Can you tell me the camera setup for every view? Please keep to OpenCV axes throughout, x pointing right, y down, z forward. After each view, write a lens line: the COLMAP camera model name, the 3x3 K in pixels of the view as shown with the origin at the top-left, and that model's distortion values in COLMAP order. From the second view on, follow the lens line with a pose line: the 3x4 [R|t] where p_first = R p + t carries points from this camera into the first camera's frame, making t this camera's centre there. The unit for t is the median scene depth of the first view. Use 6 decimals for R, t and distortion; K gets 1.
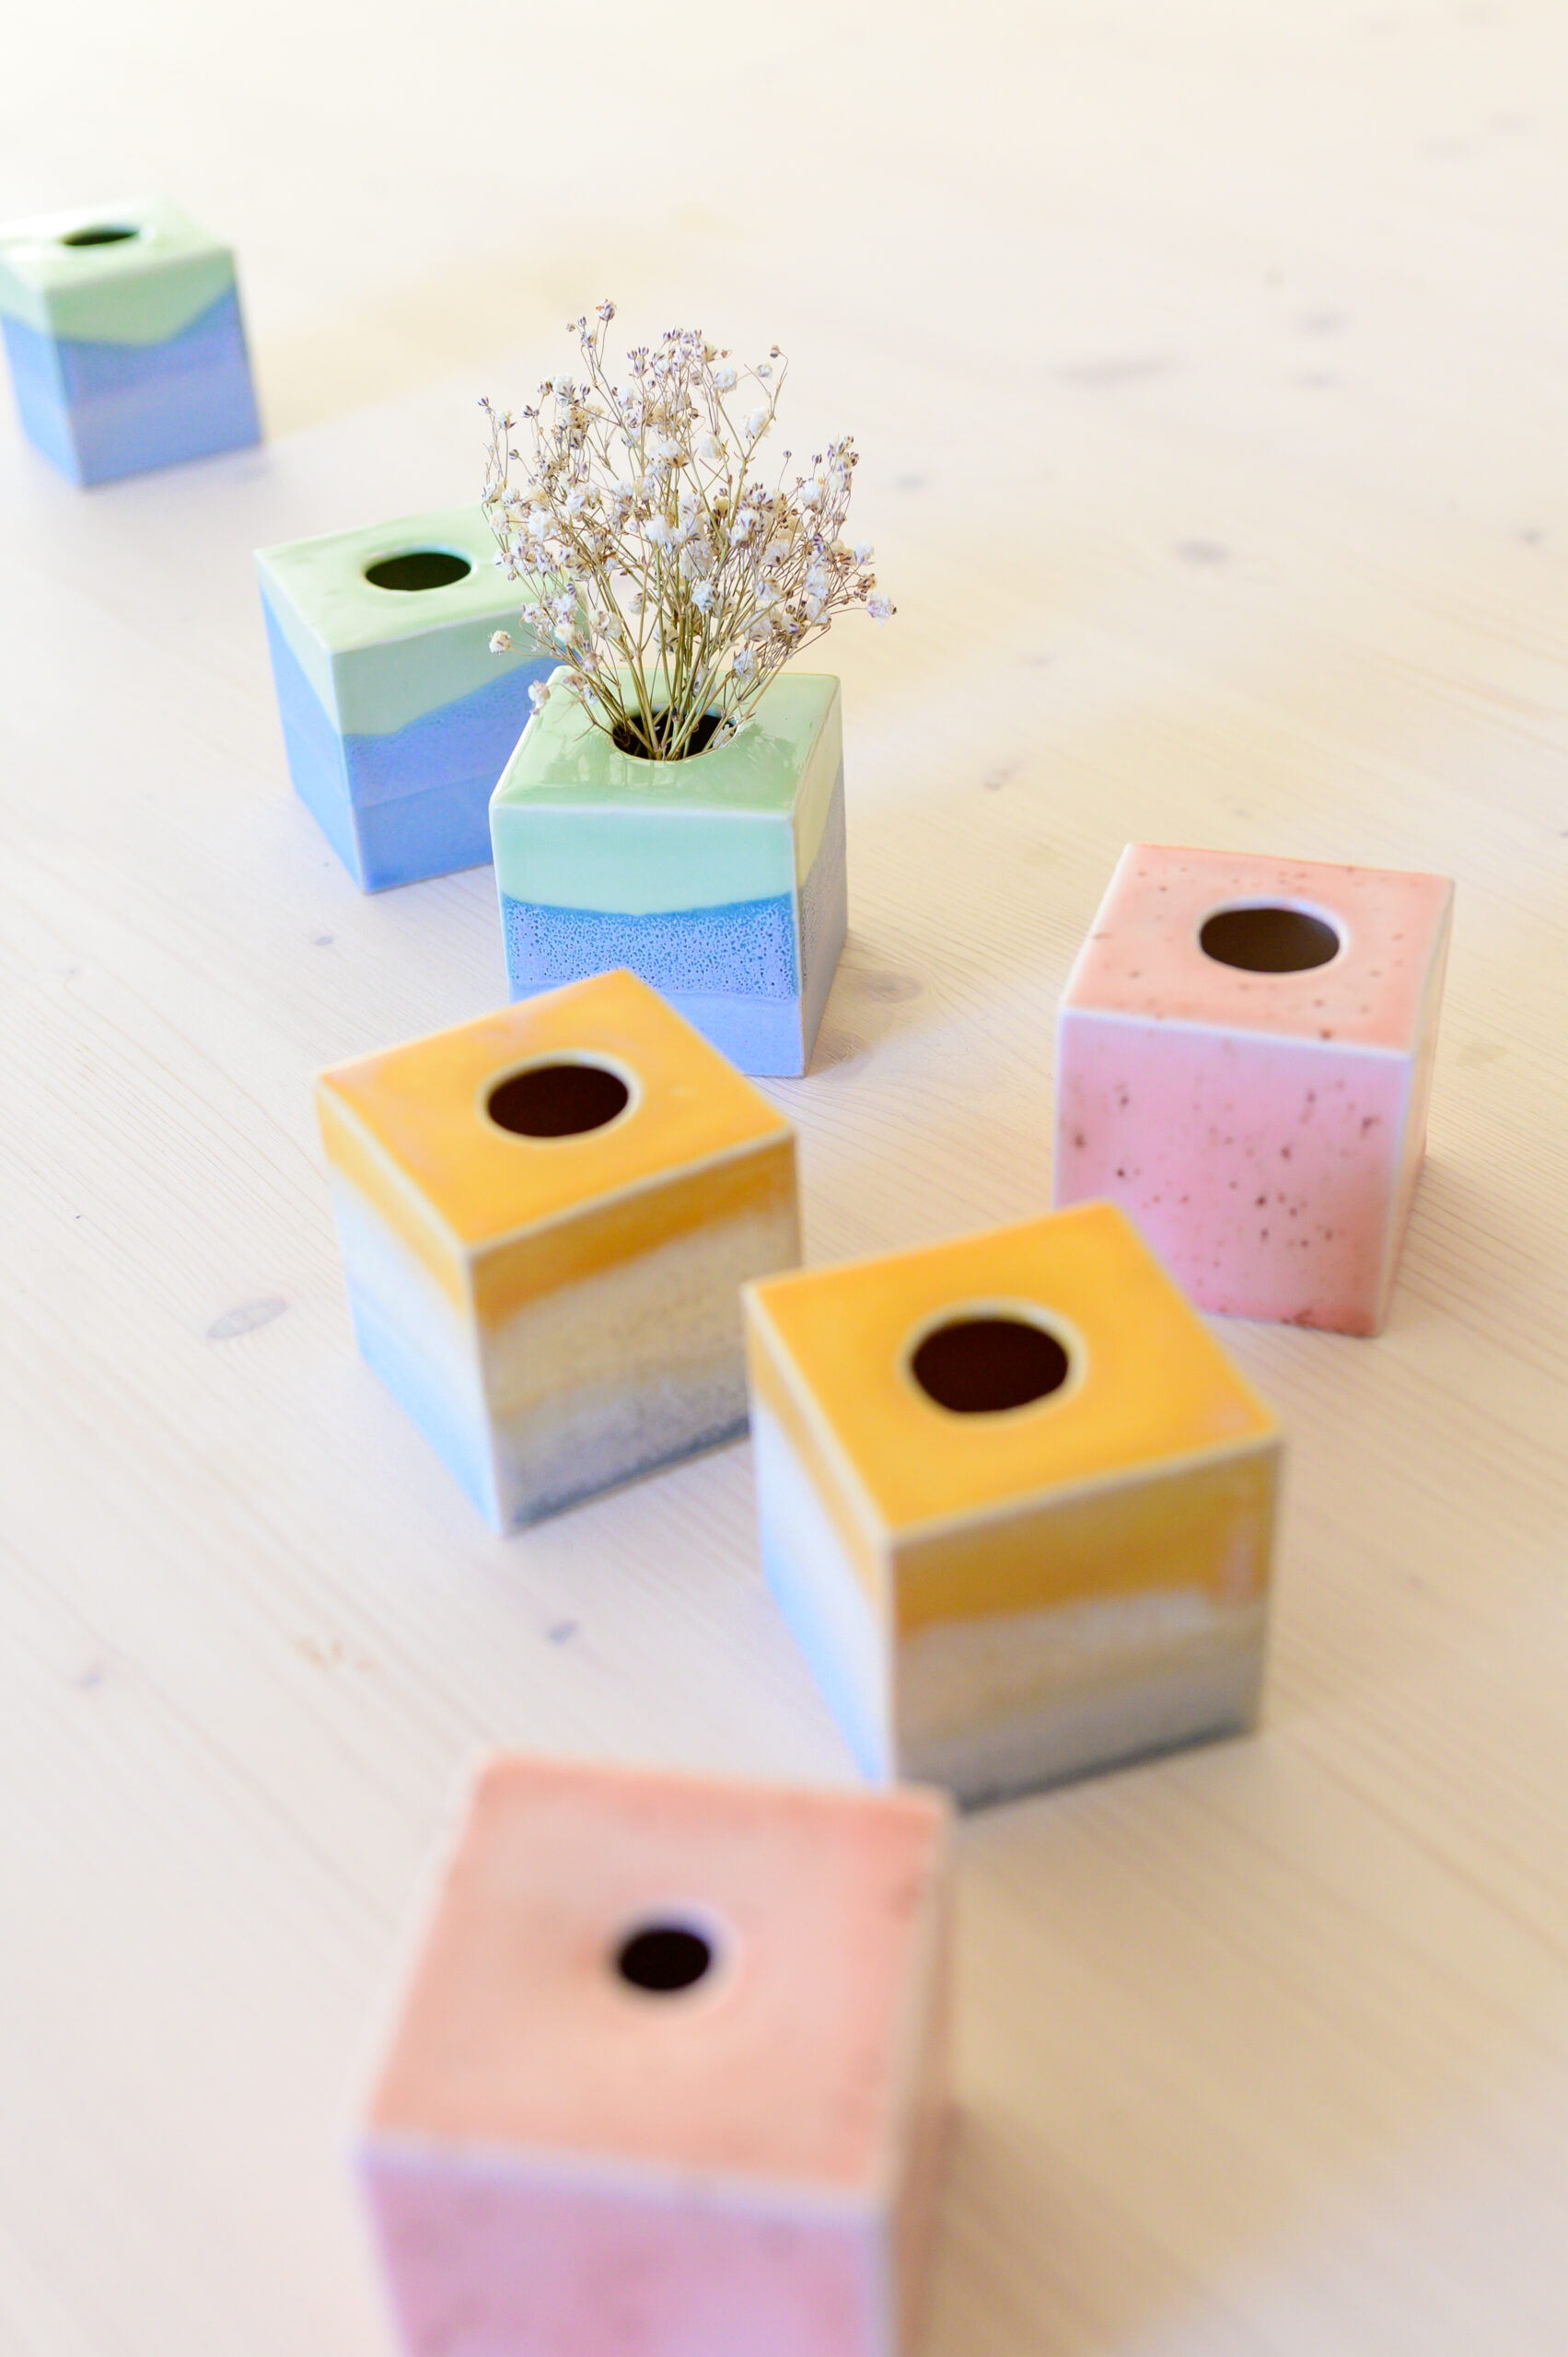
lens RADIAL K [[2862.7, 0, 784.0], [0, 2862.7, 1178.5], [0, 0, 1]] dist [-0.030917, -0.010112]
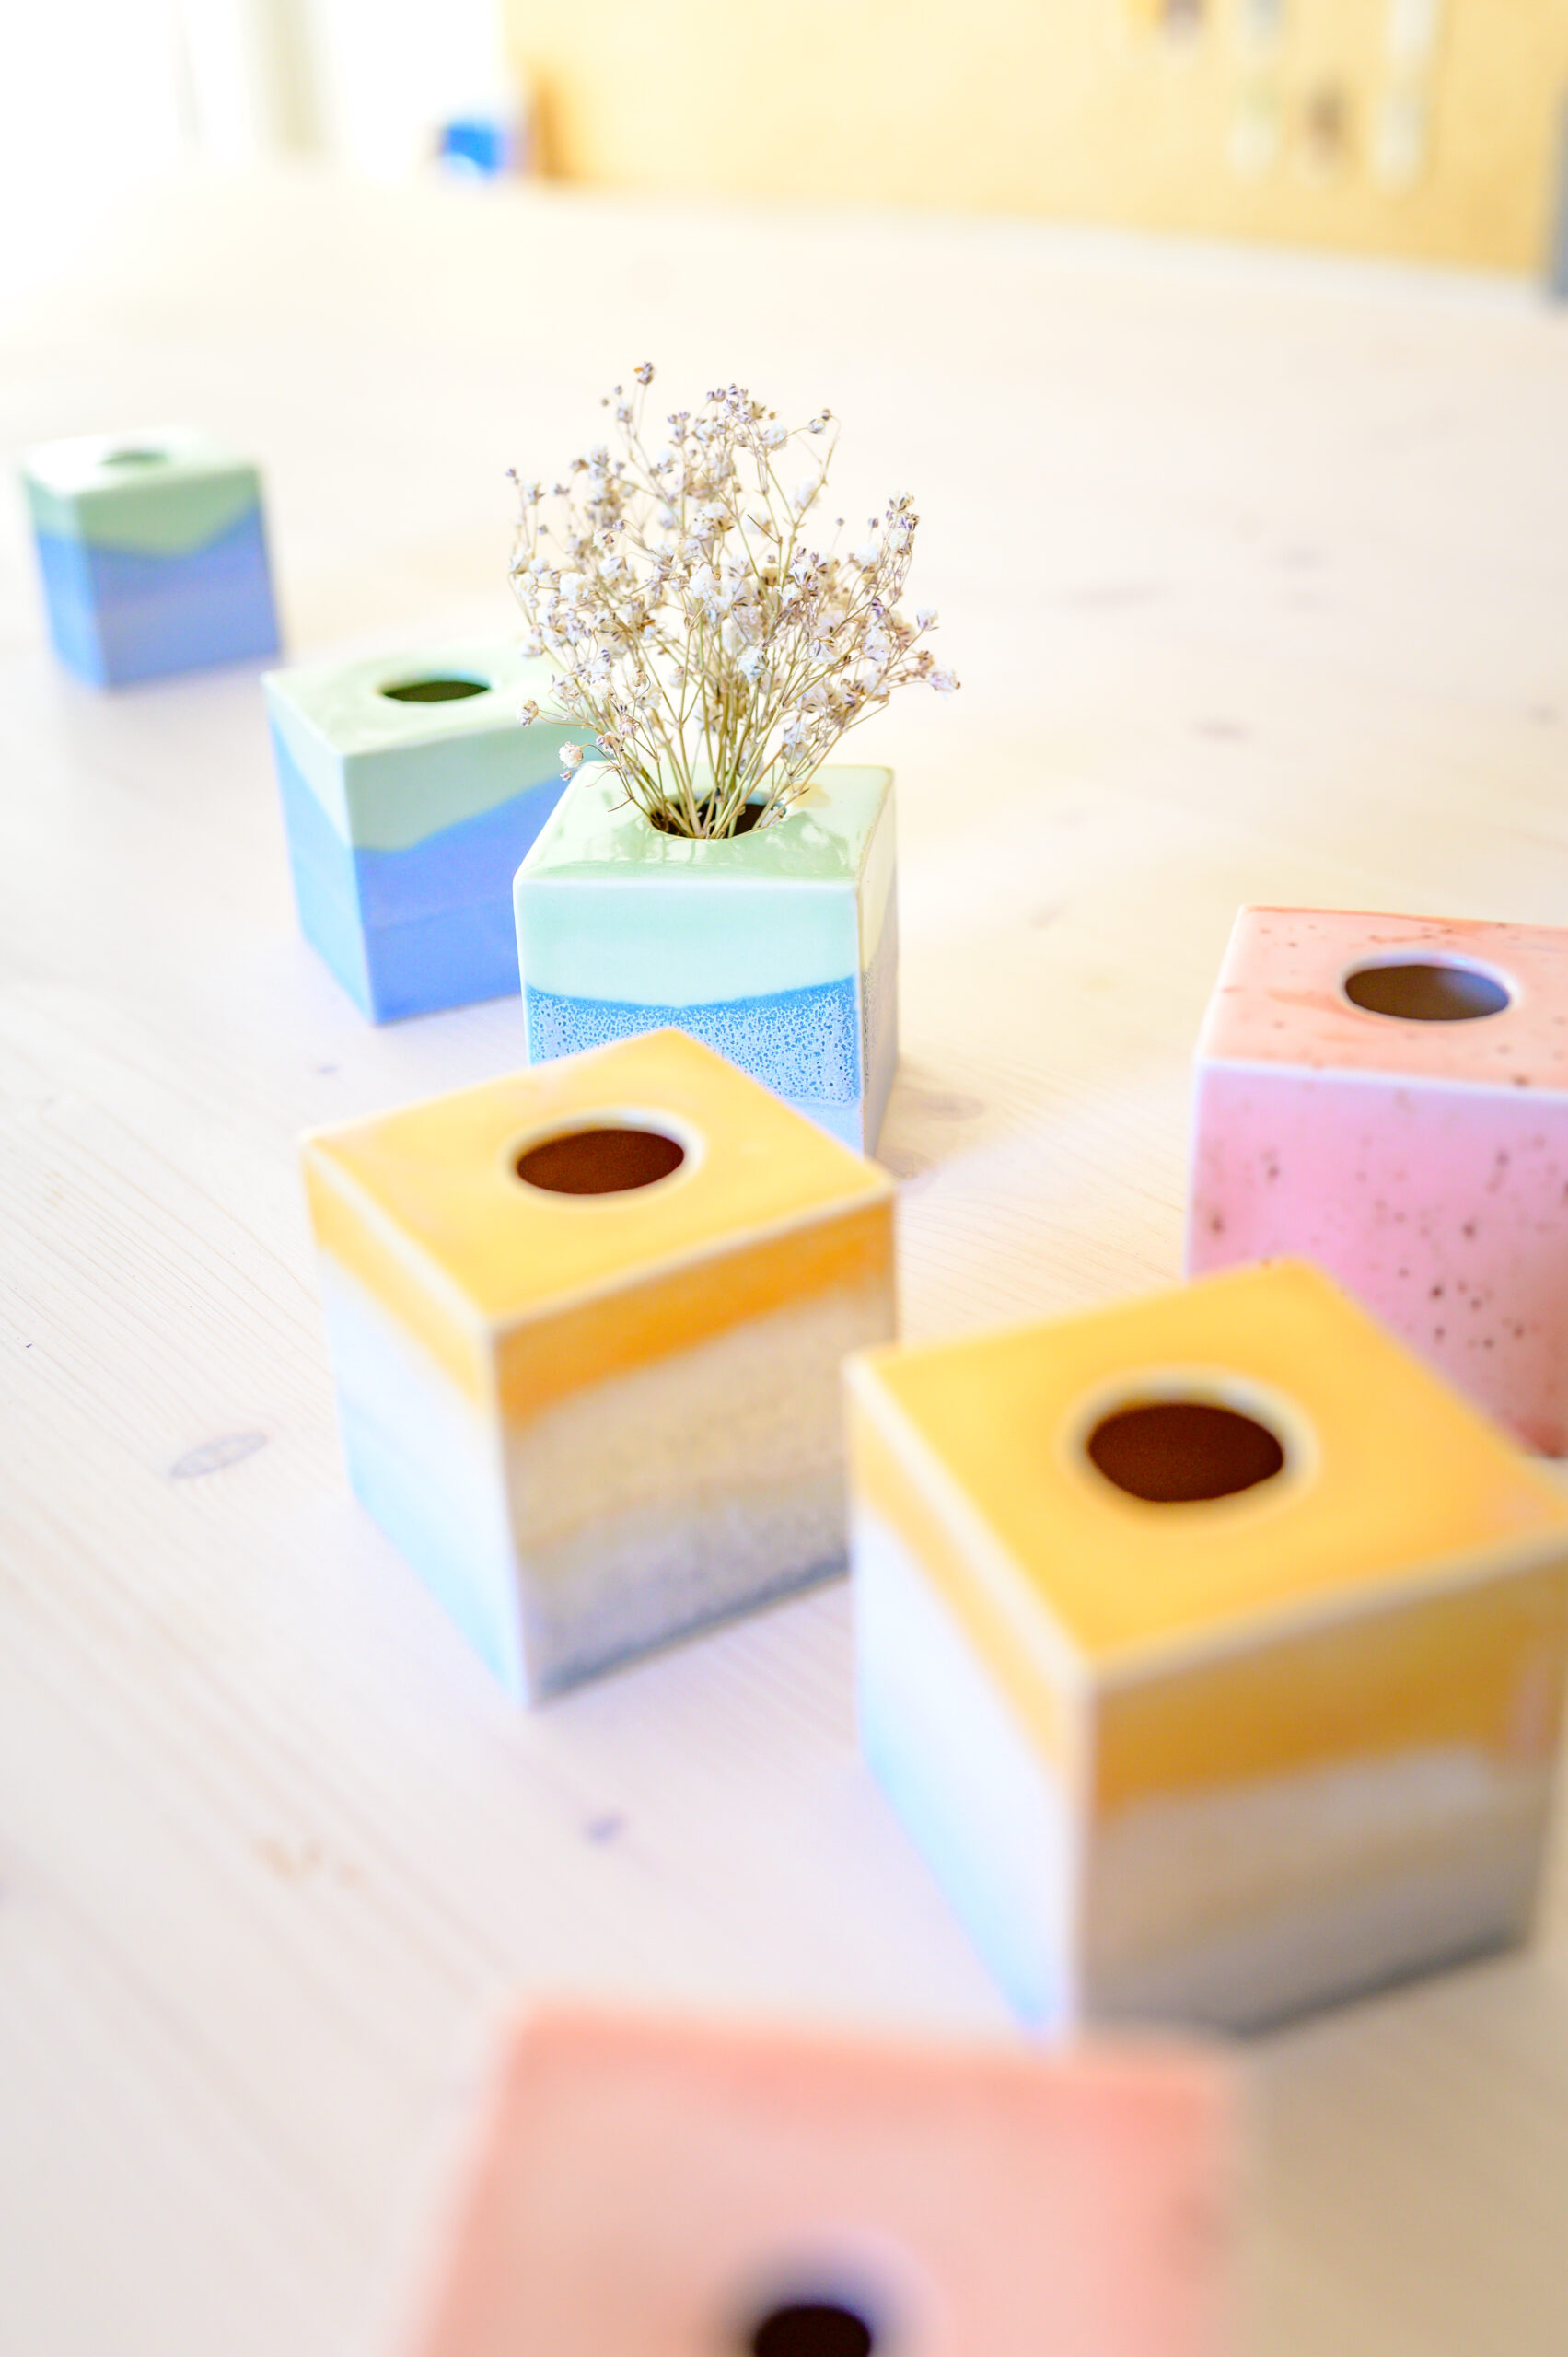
lens RADIAL K [[2208.8, 0, 784.0], [0, 2208.8, 1178.5], [0, 0, 1]] dist [-0.045311, -0.001880]
pose [[0.999448, -0.003232, 0.033064, -0.041791], [0.008109, 0.988886, -0.148454, 0.063266], [-0.032217, 0.148640, 0.988366, 0.332142]]
